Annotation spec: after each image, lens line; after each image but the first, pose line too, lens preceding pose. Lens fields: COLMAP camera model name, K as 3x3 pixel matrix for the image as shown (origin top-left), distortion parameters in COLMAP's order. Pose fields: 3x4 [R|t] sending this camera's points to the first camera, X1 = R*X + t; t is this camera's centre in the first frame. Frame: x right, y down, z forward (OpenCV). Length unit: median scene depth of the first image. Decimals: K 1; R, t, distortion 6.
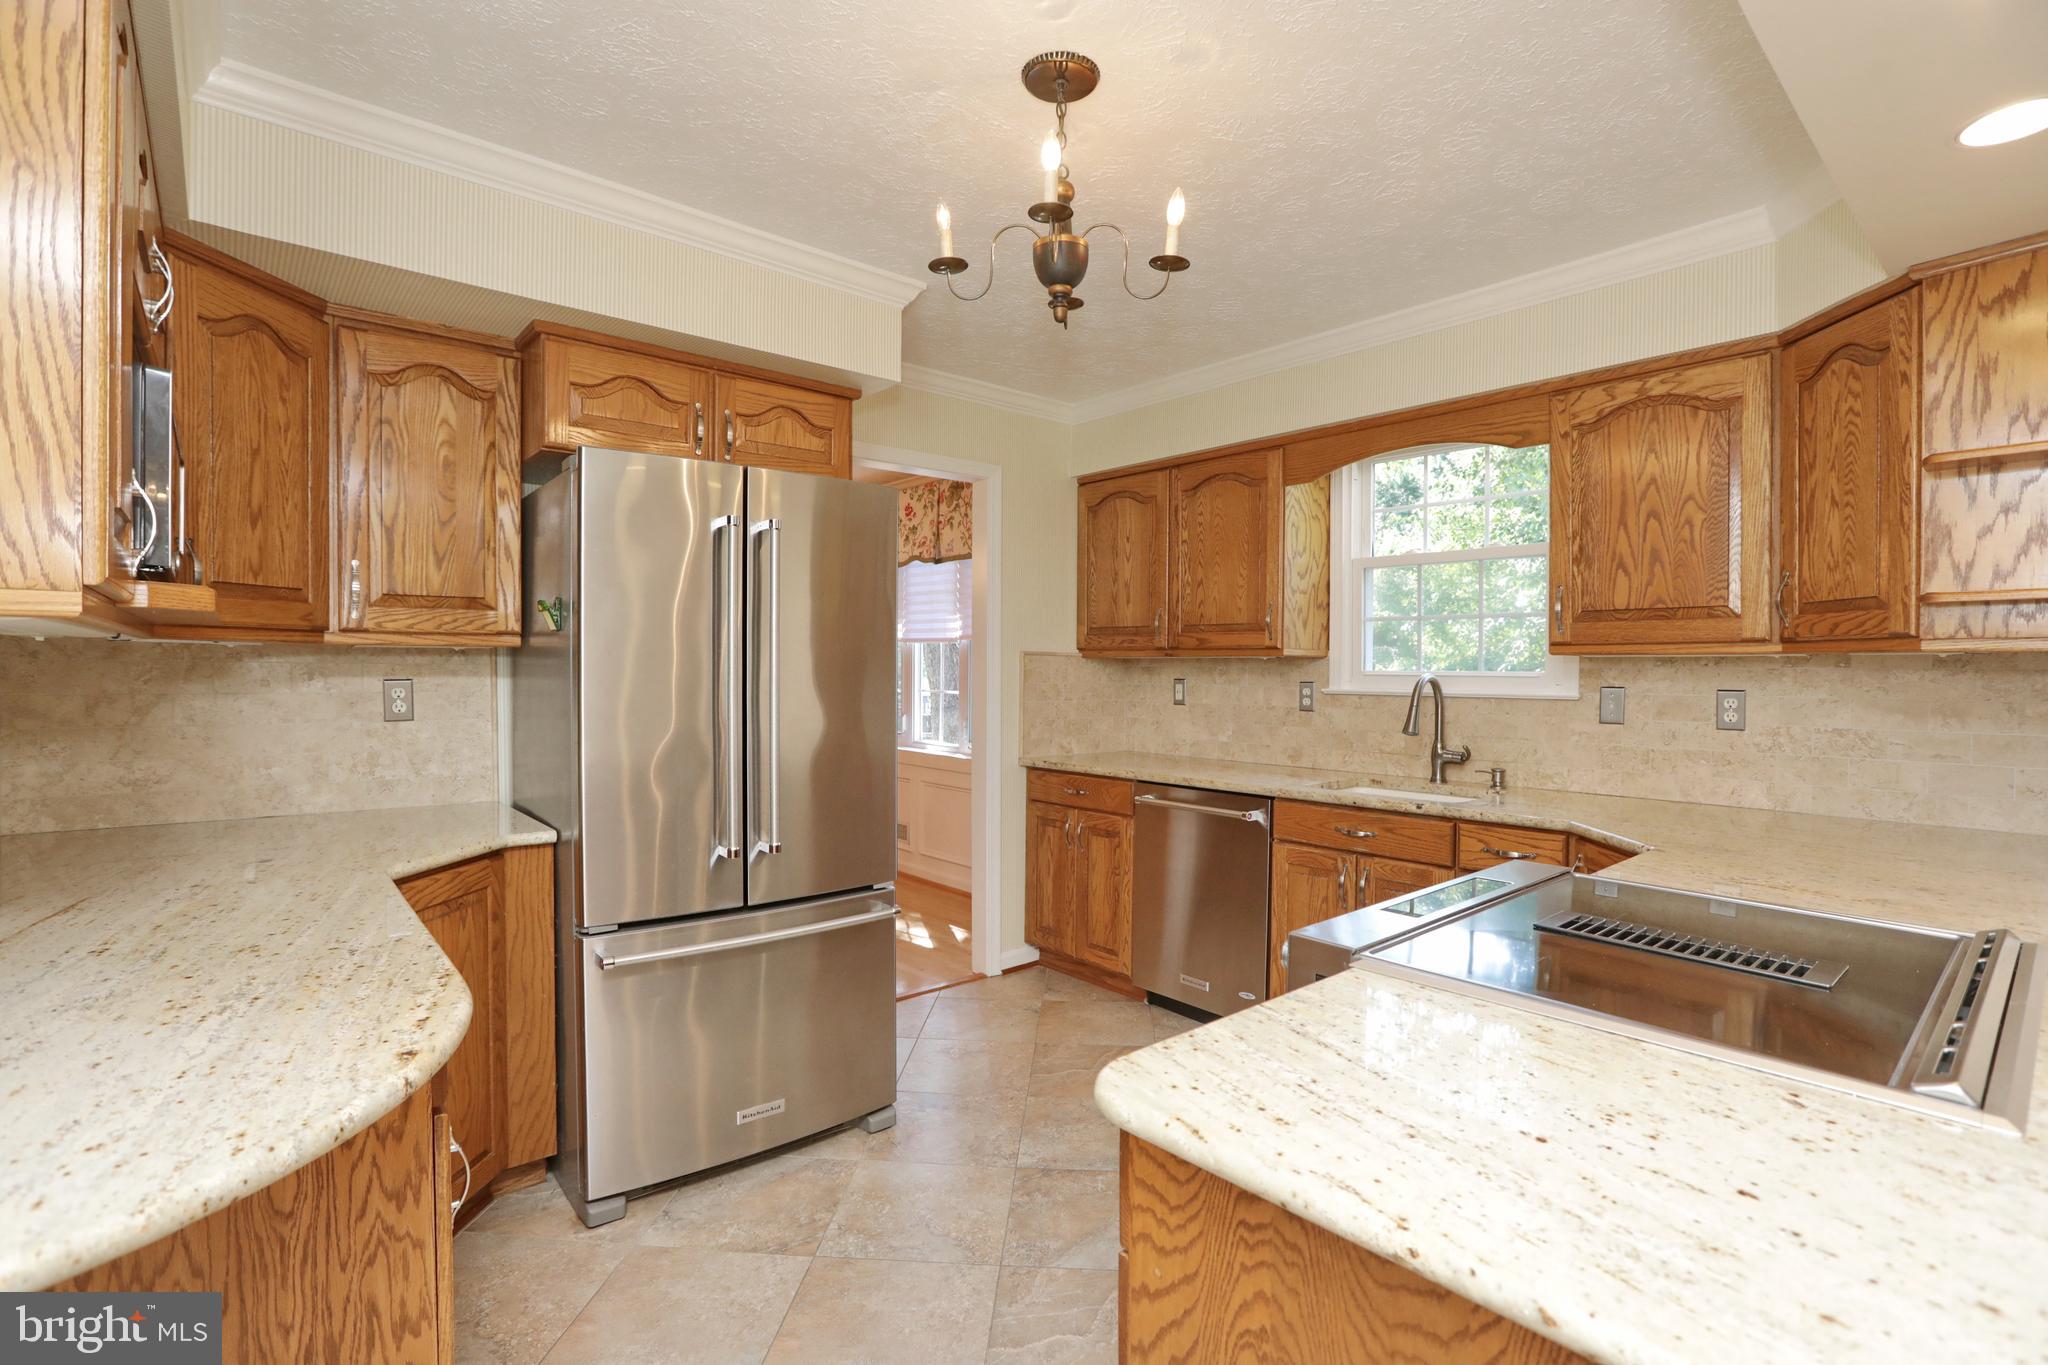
lens RADIAL K [[947.6, 0, 1024.0], [0, 947.6, 682.5], [0, 0, 1]] dist [-0.053269, 0.017099]
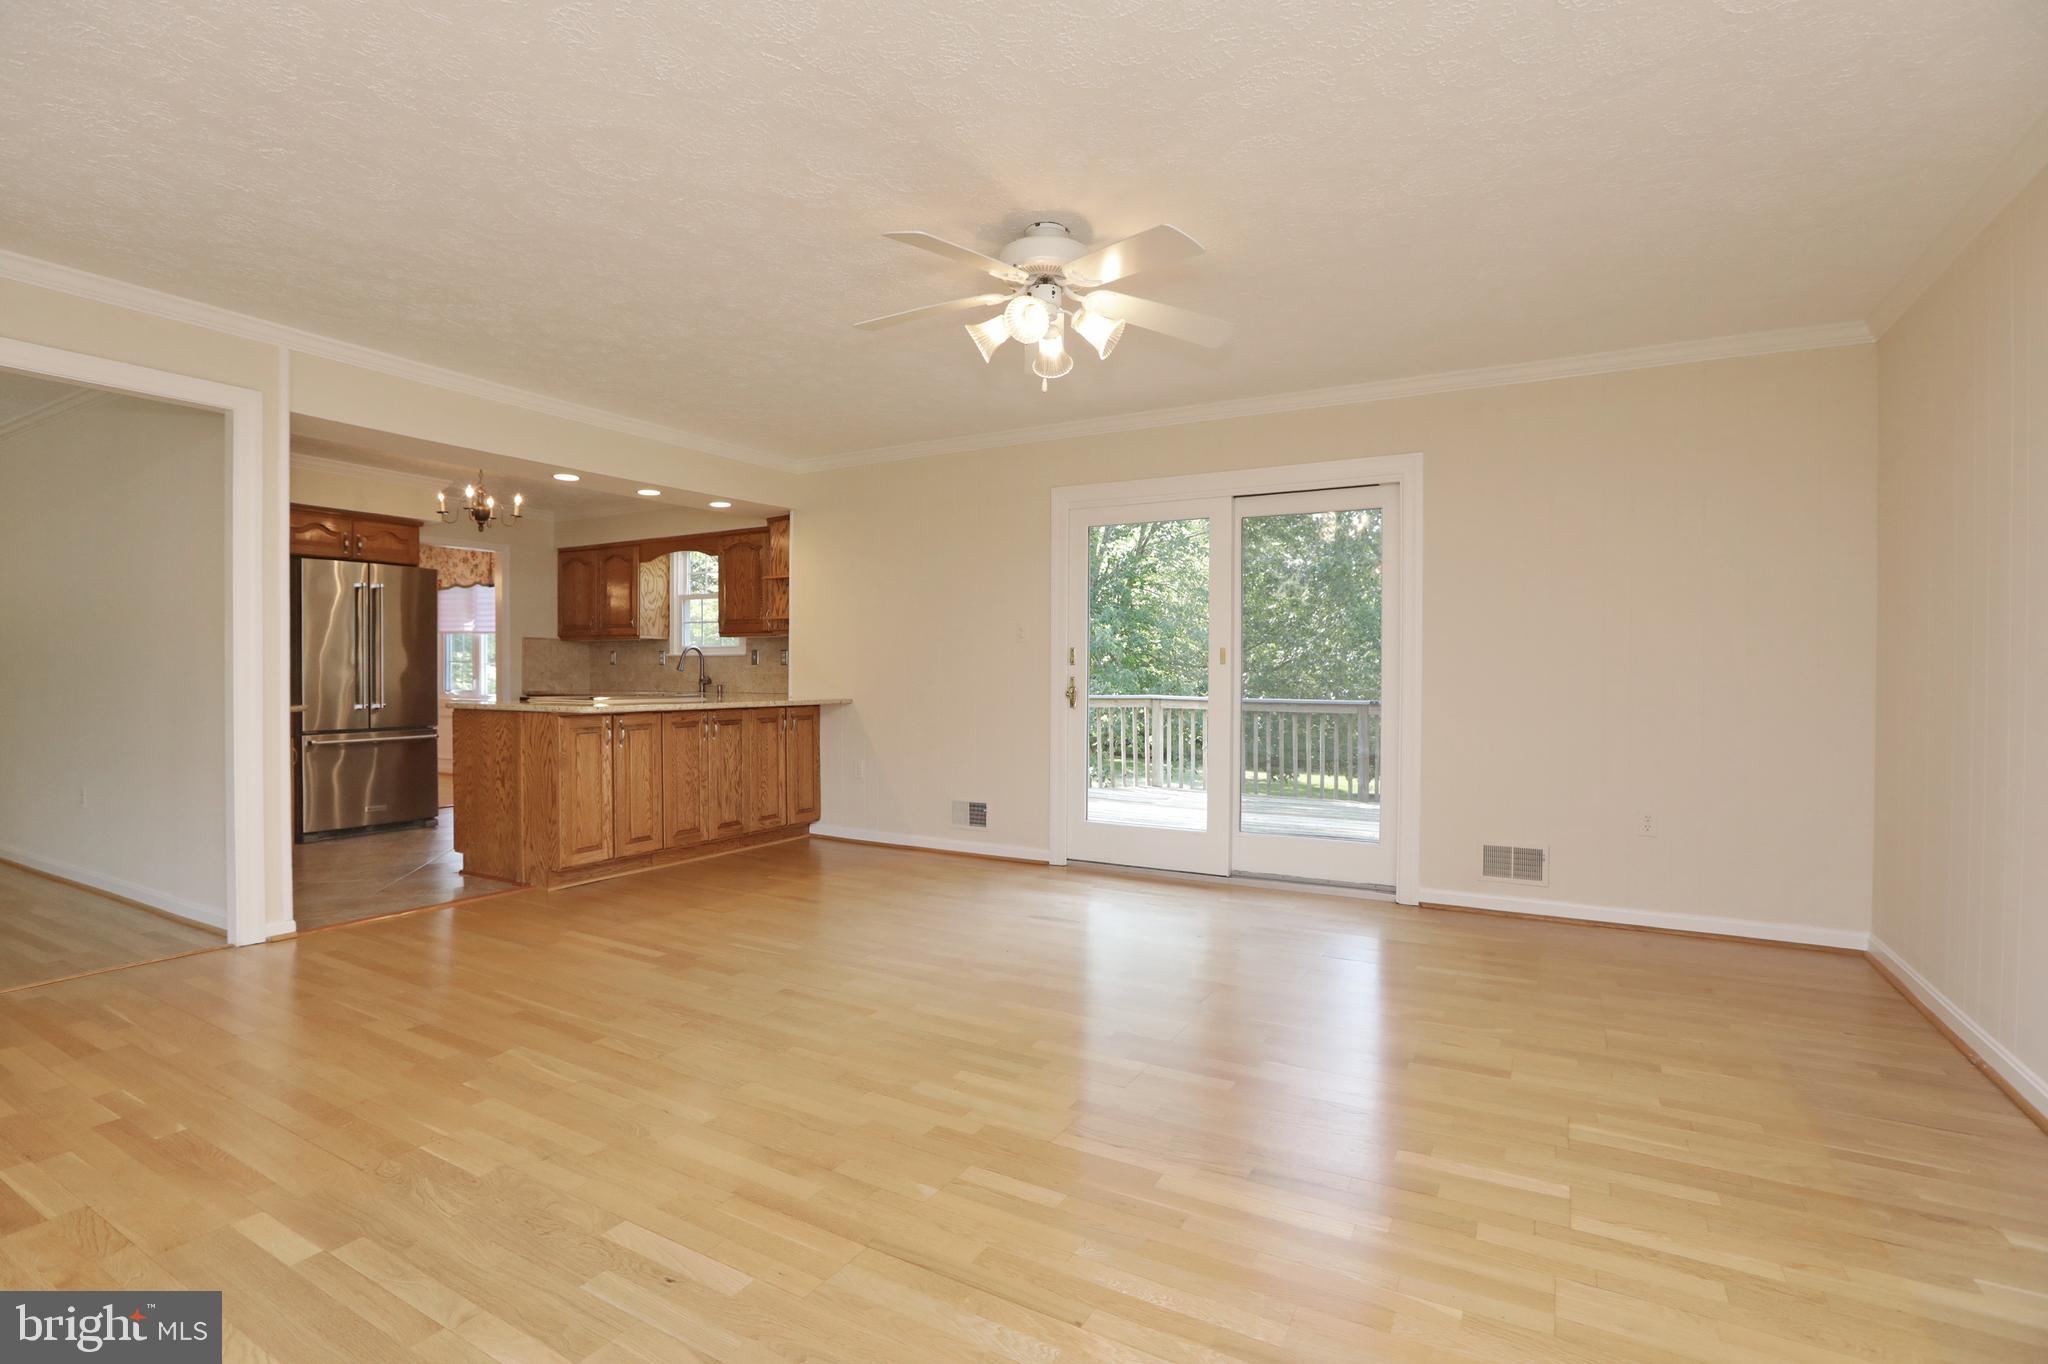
lens RADIAL K [[947.6, 0, 1024.0], [0, 947.6, 682.0], [0, 0, 1]] dist [-0.053269, 0.017099]
pose [[0.939888, -0.007810, 0.341393, 0.445572], [0.008554, 0.999963, -0.000675, 0.101207], [-0.341376, 0.003555, 0.939920, -1.695896]]
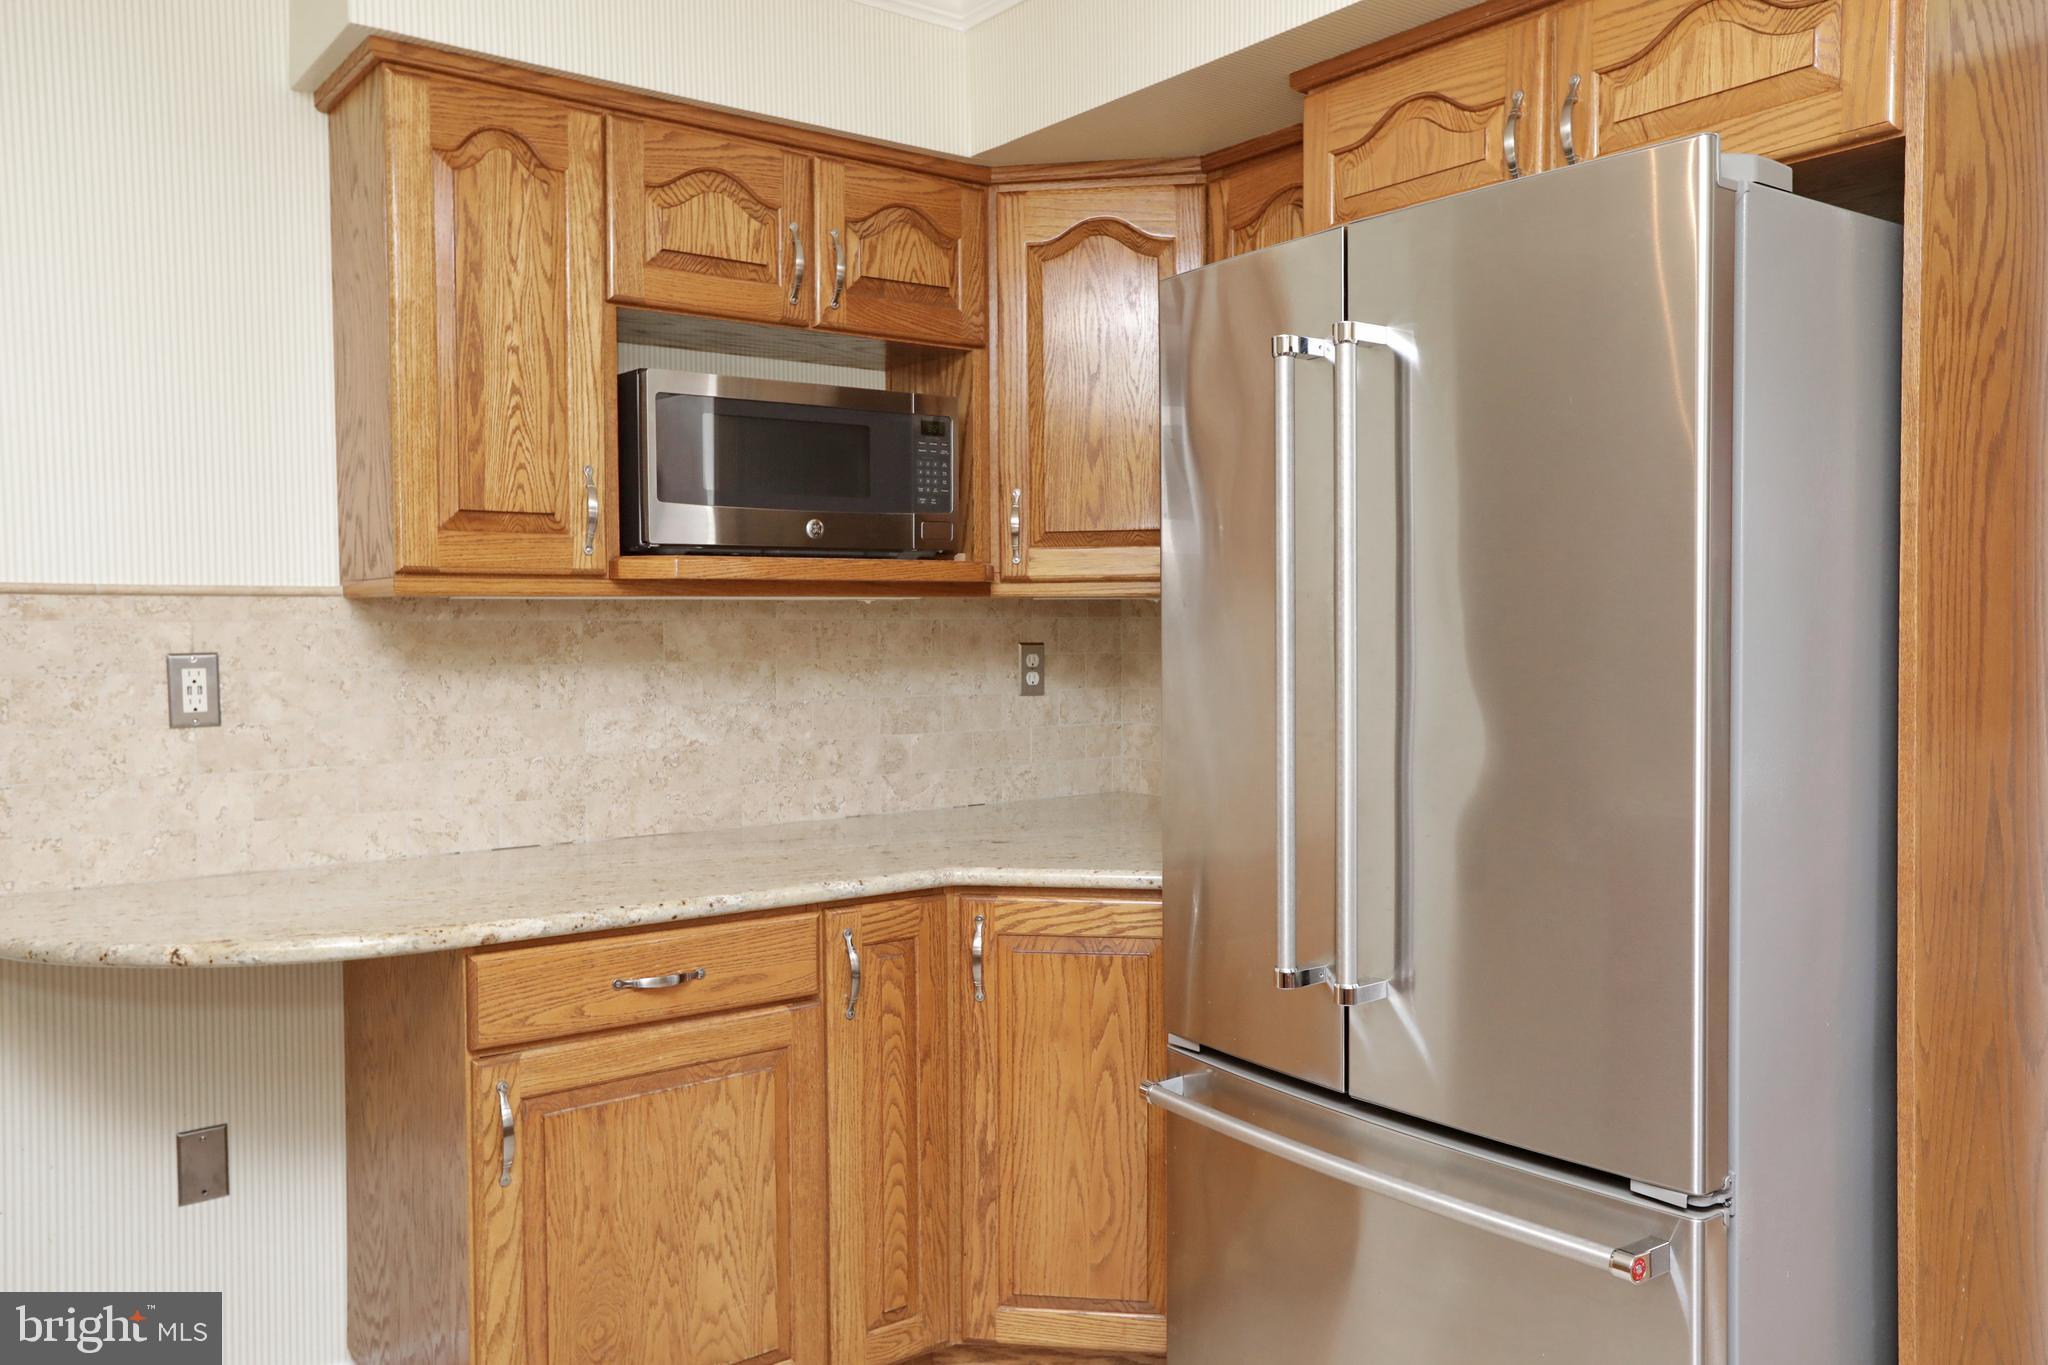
lens RADIAL K [[1544.8, 0, 1024.0], [0, 1544.8, 682.5], [0, 0, 1]] dist [0.000483, 0.000889]
pose [[-0.045602, 0.034551, -0.998362, 0.439040], [-0.009895, 0.999337, 0.035036, -0.009781], [0.998911, 0.011477, -0.045230, 0.702097]]
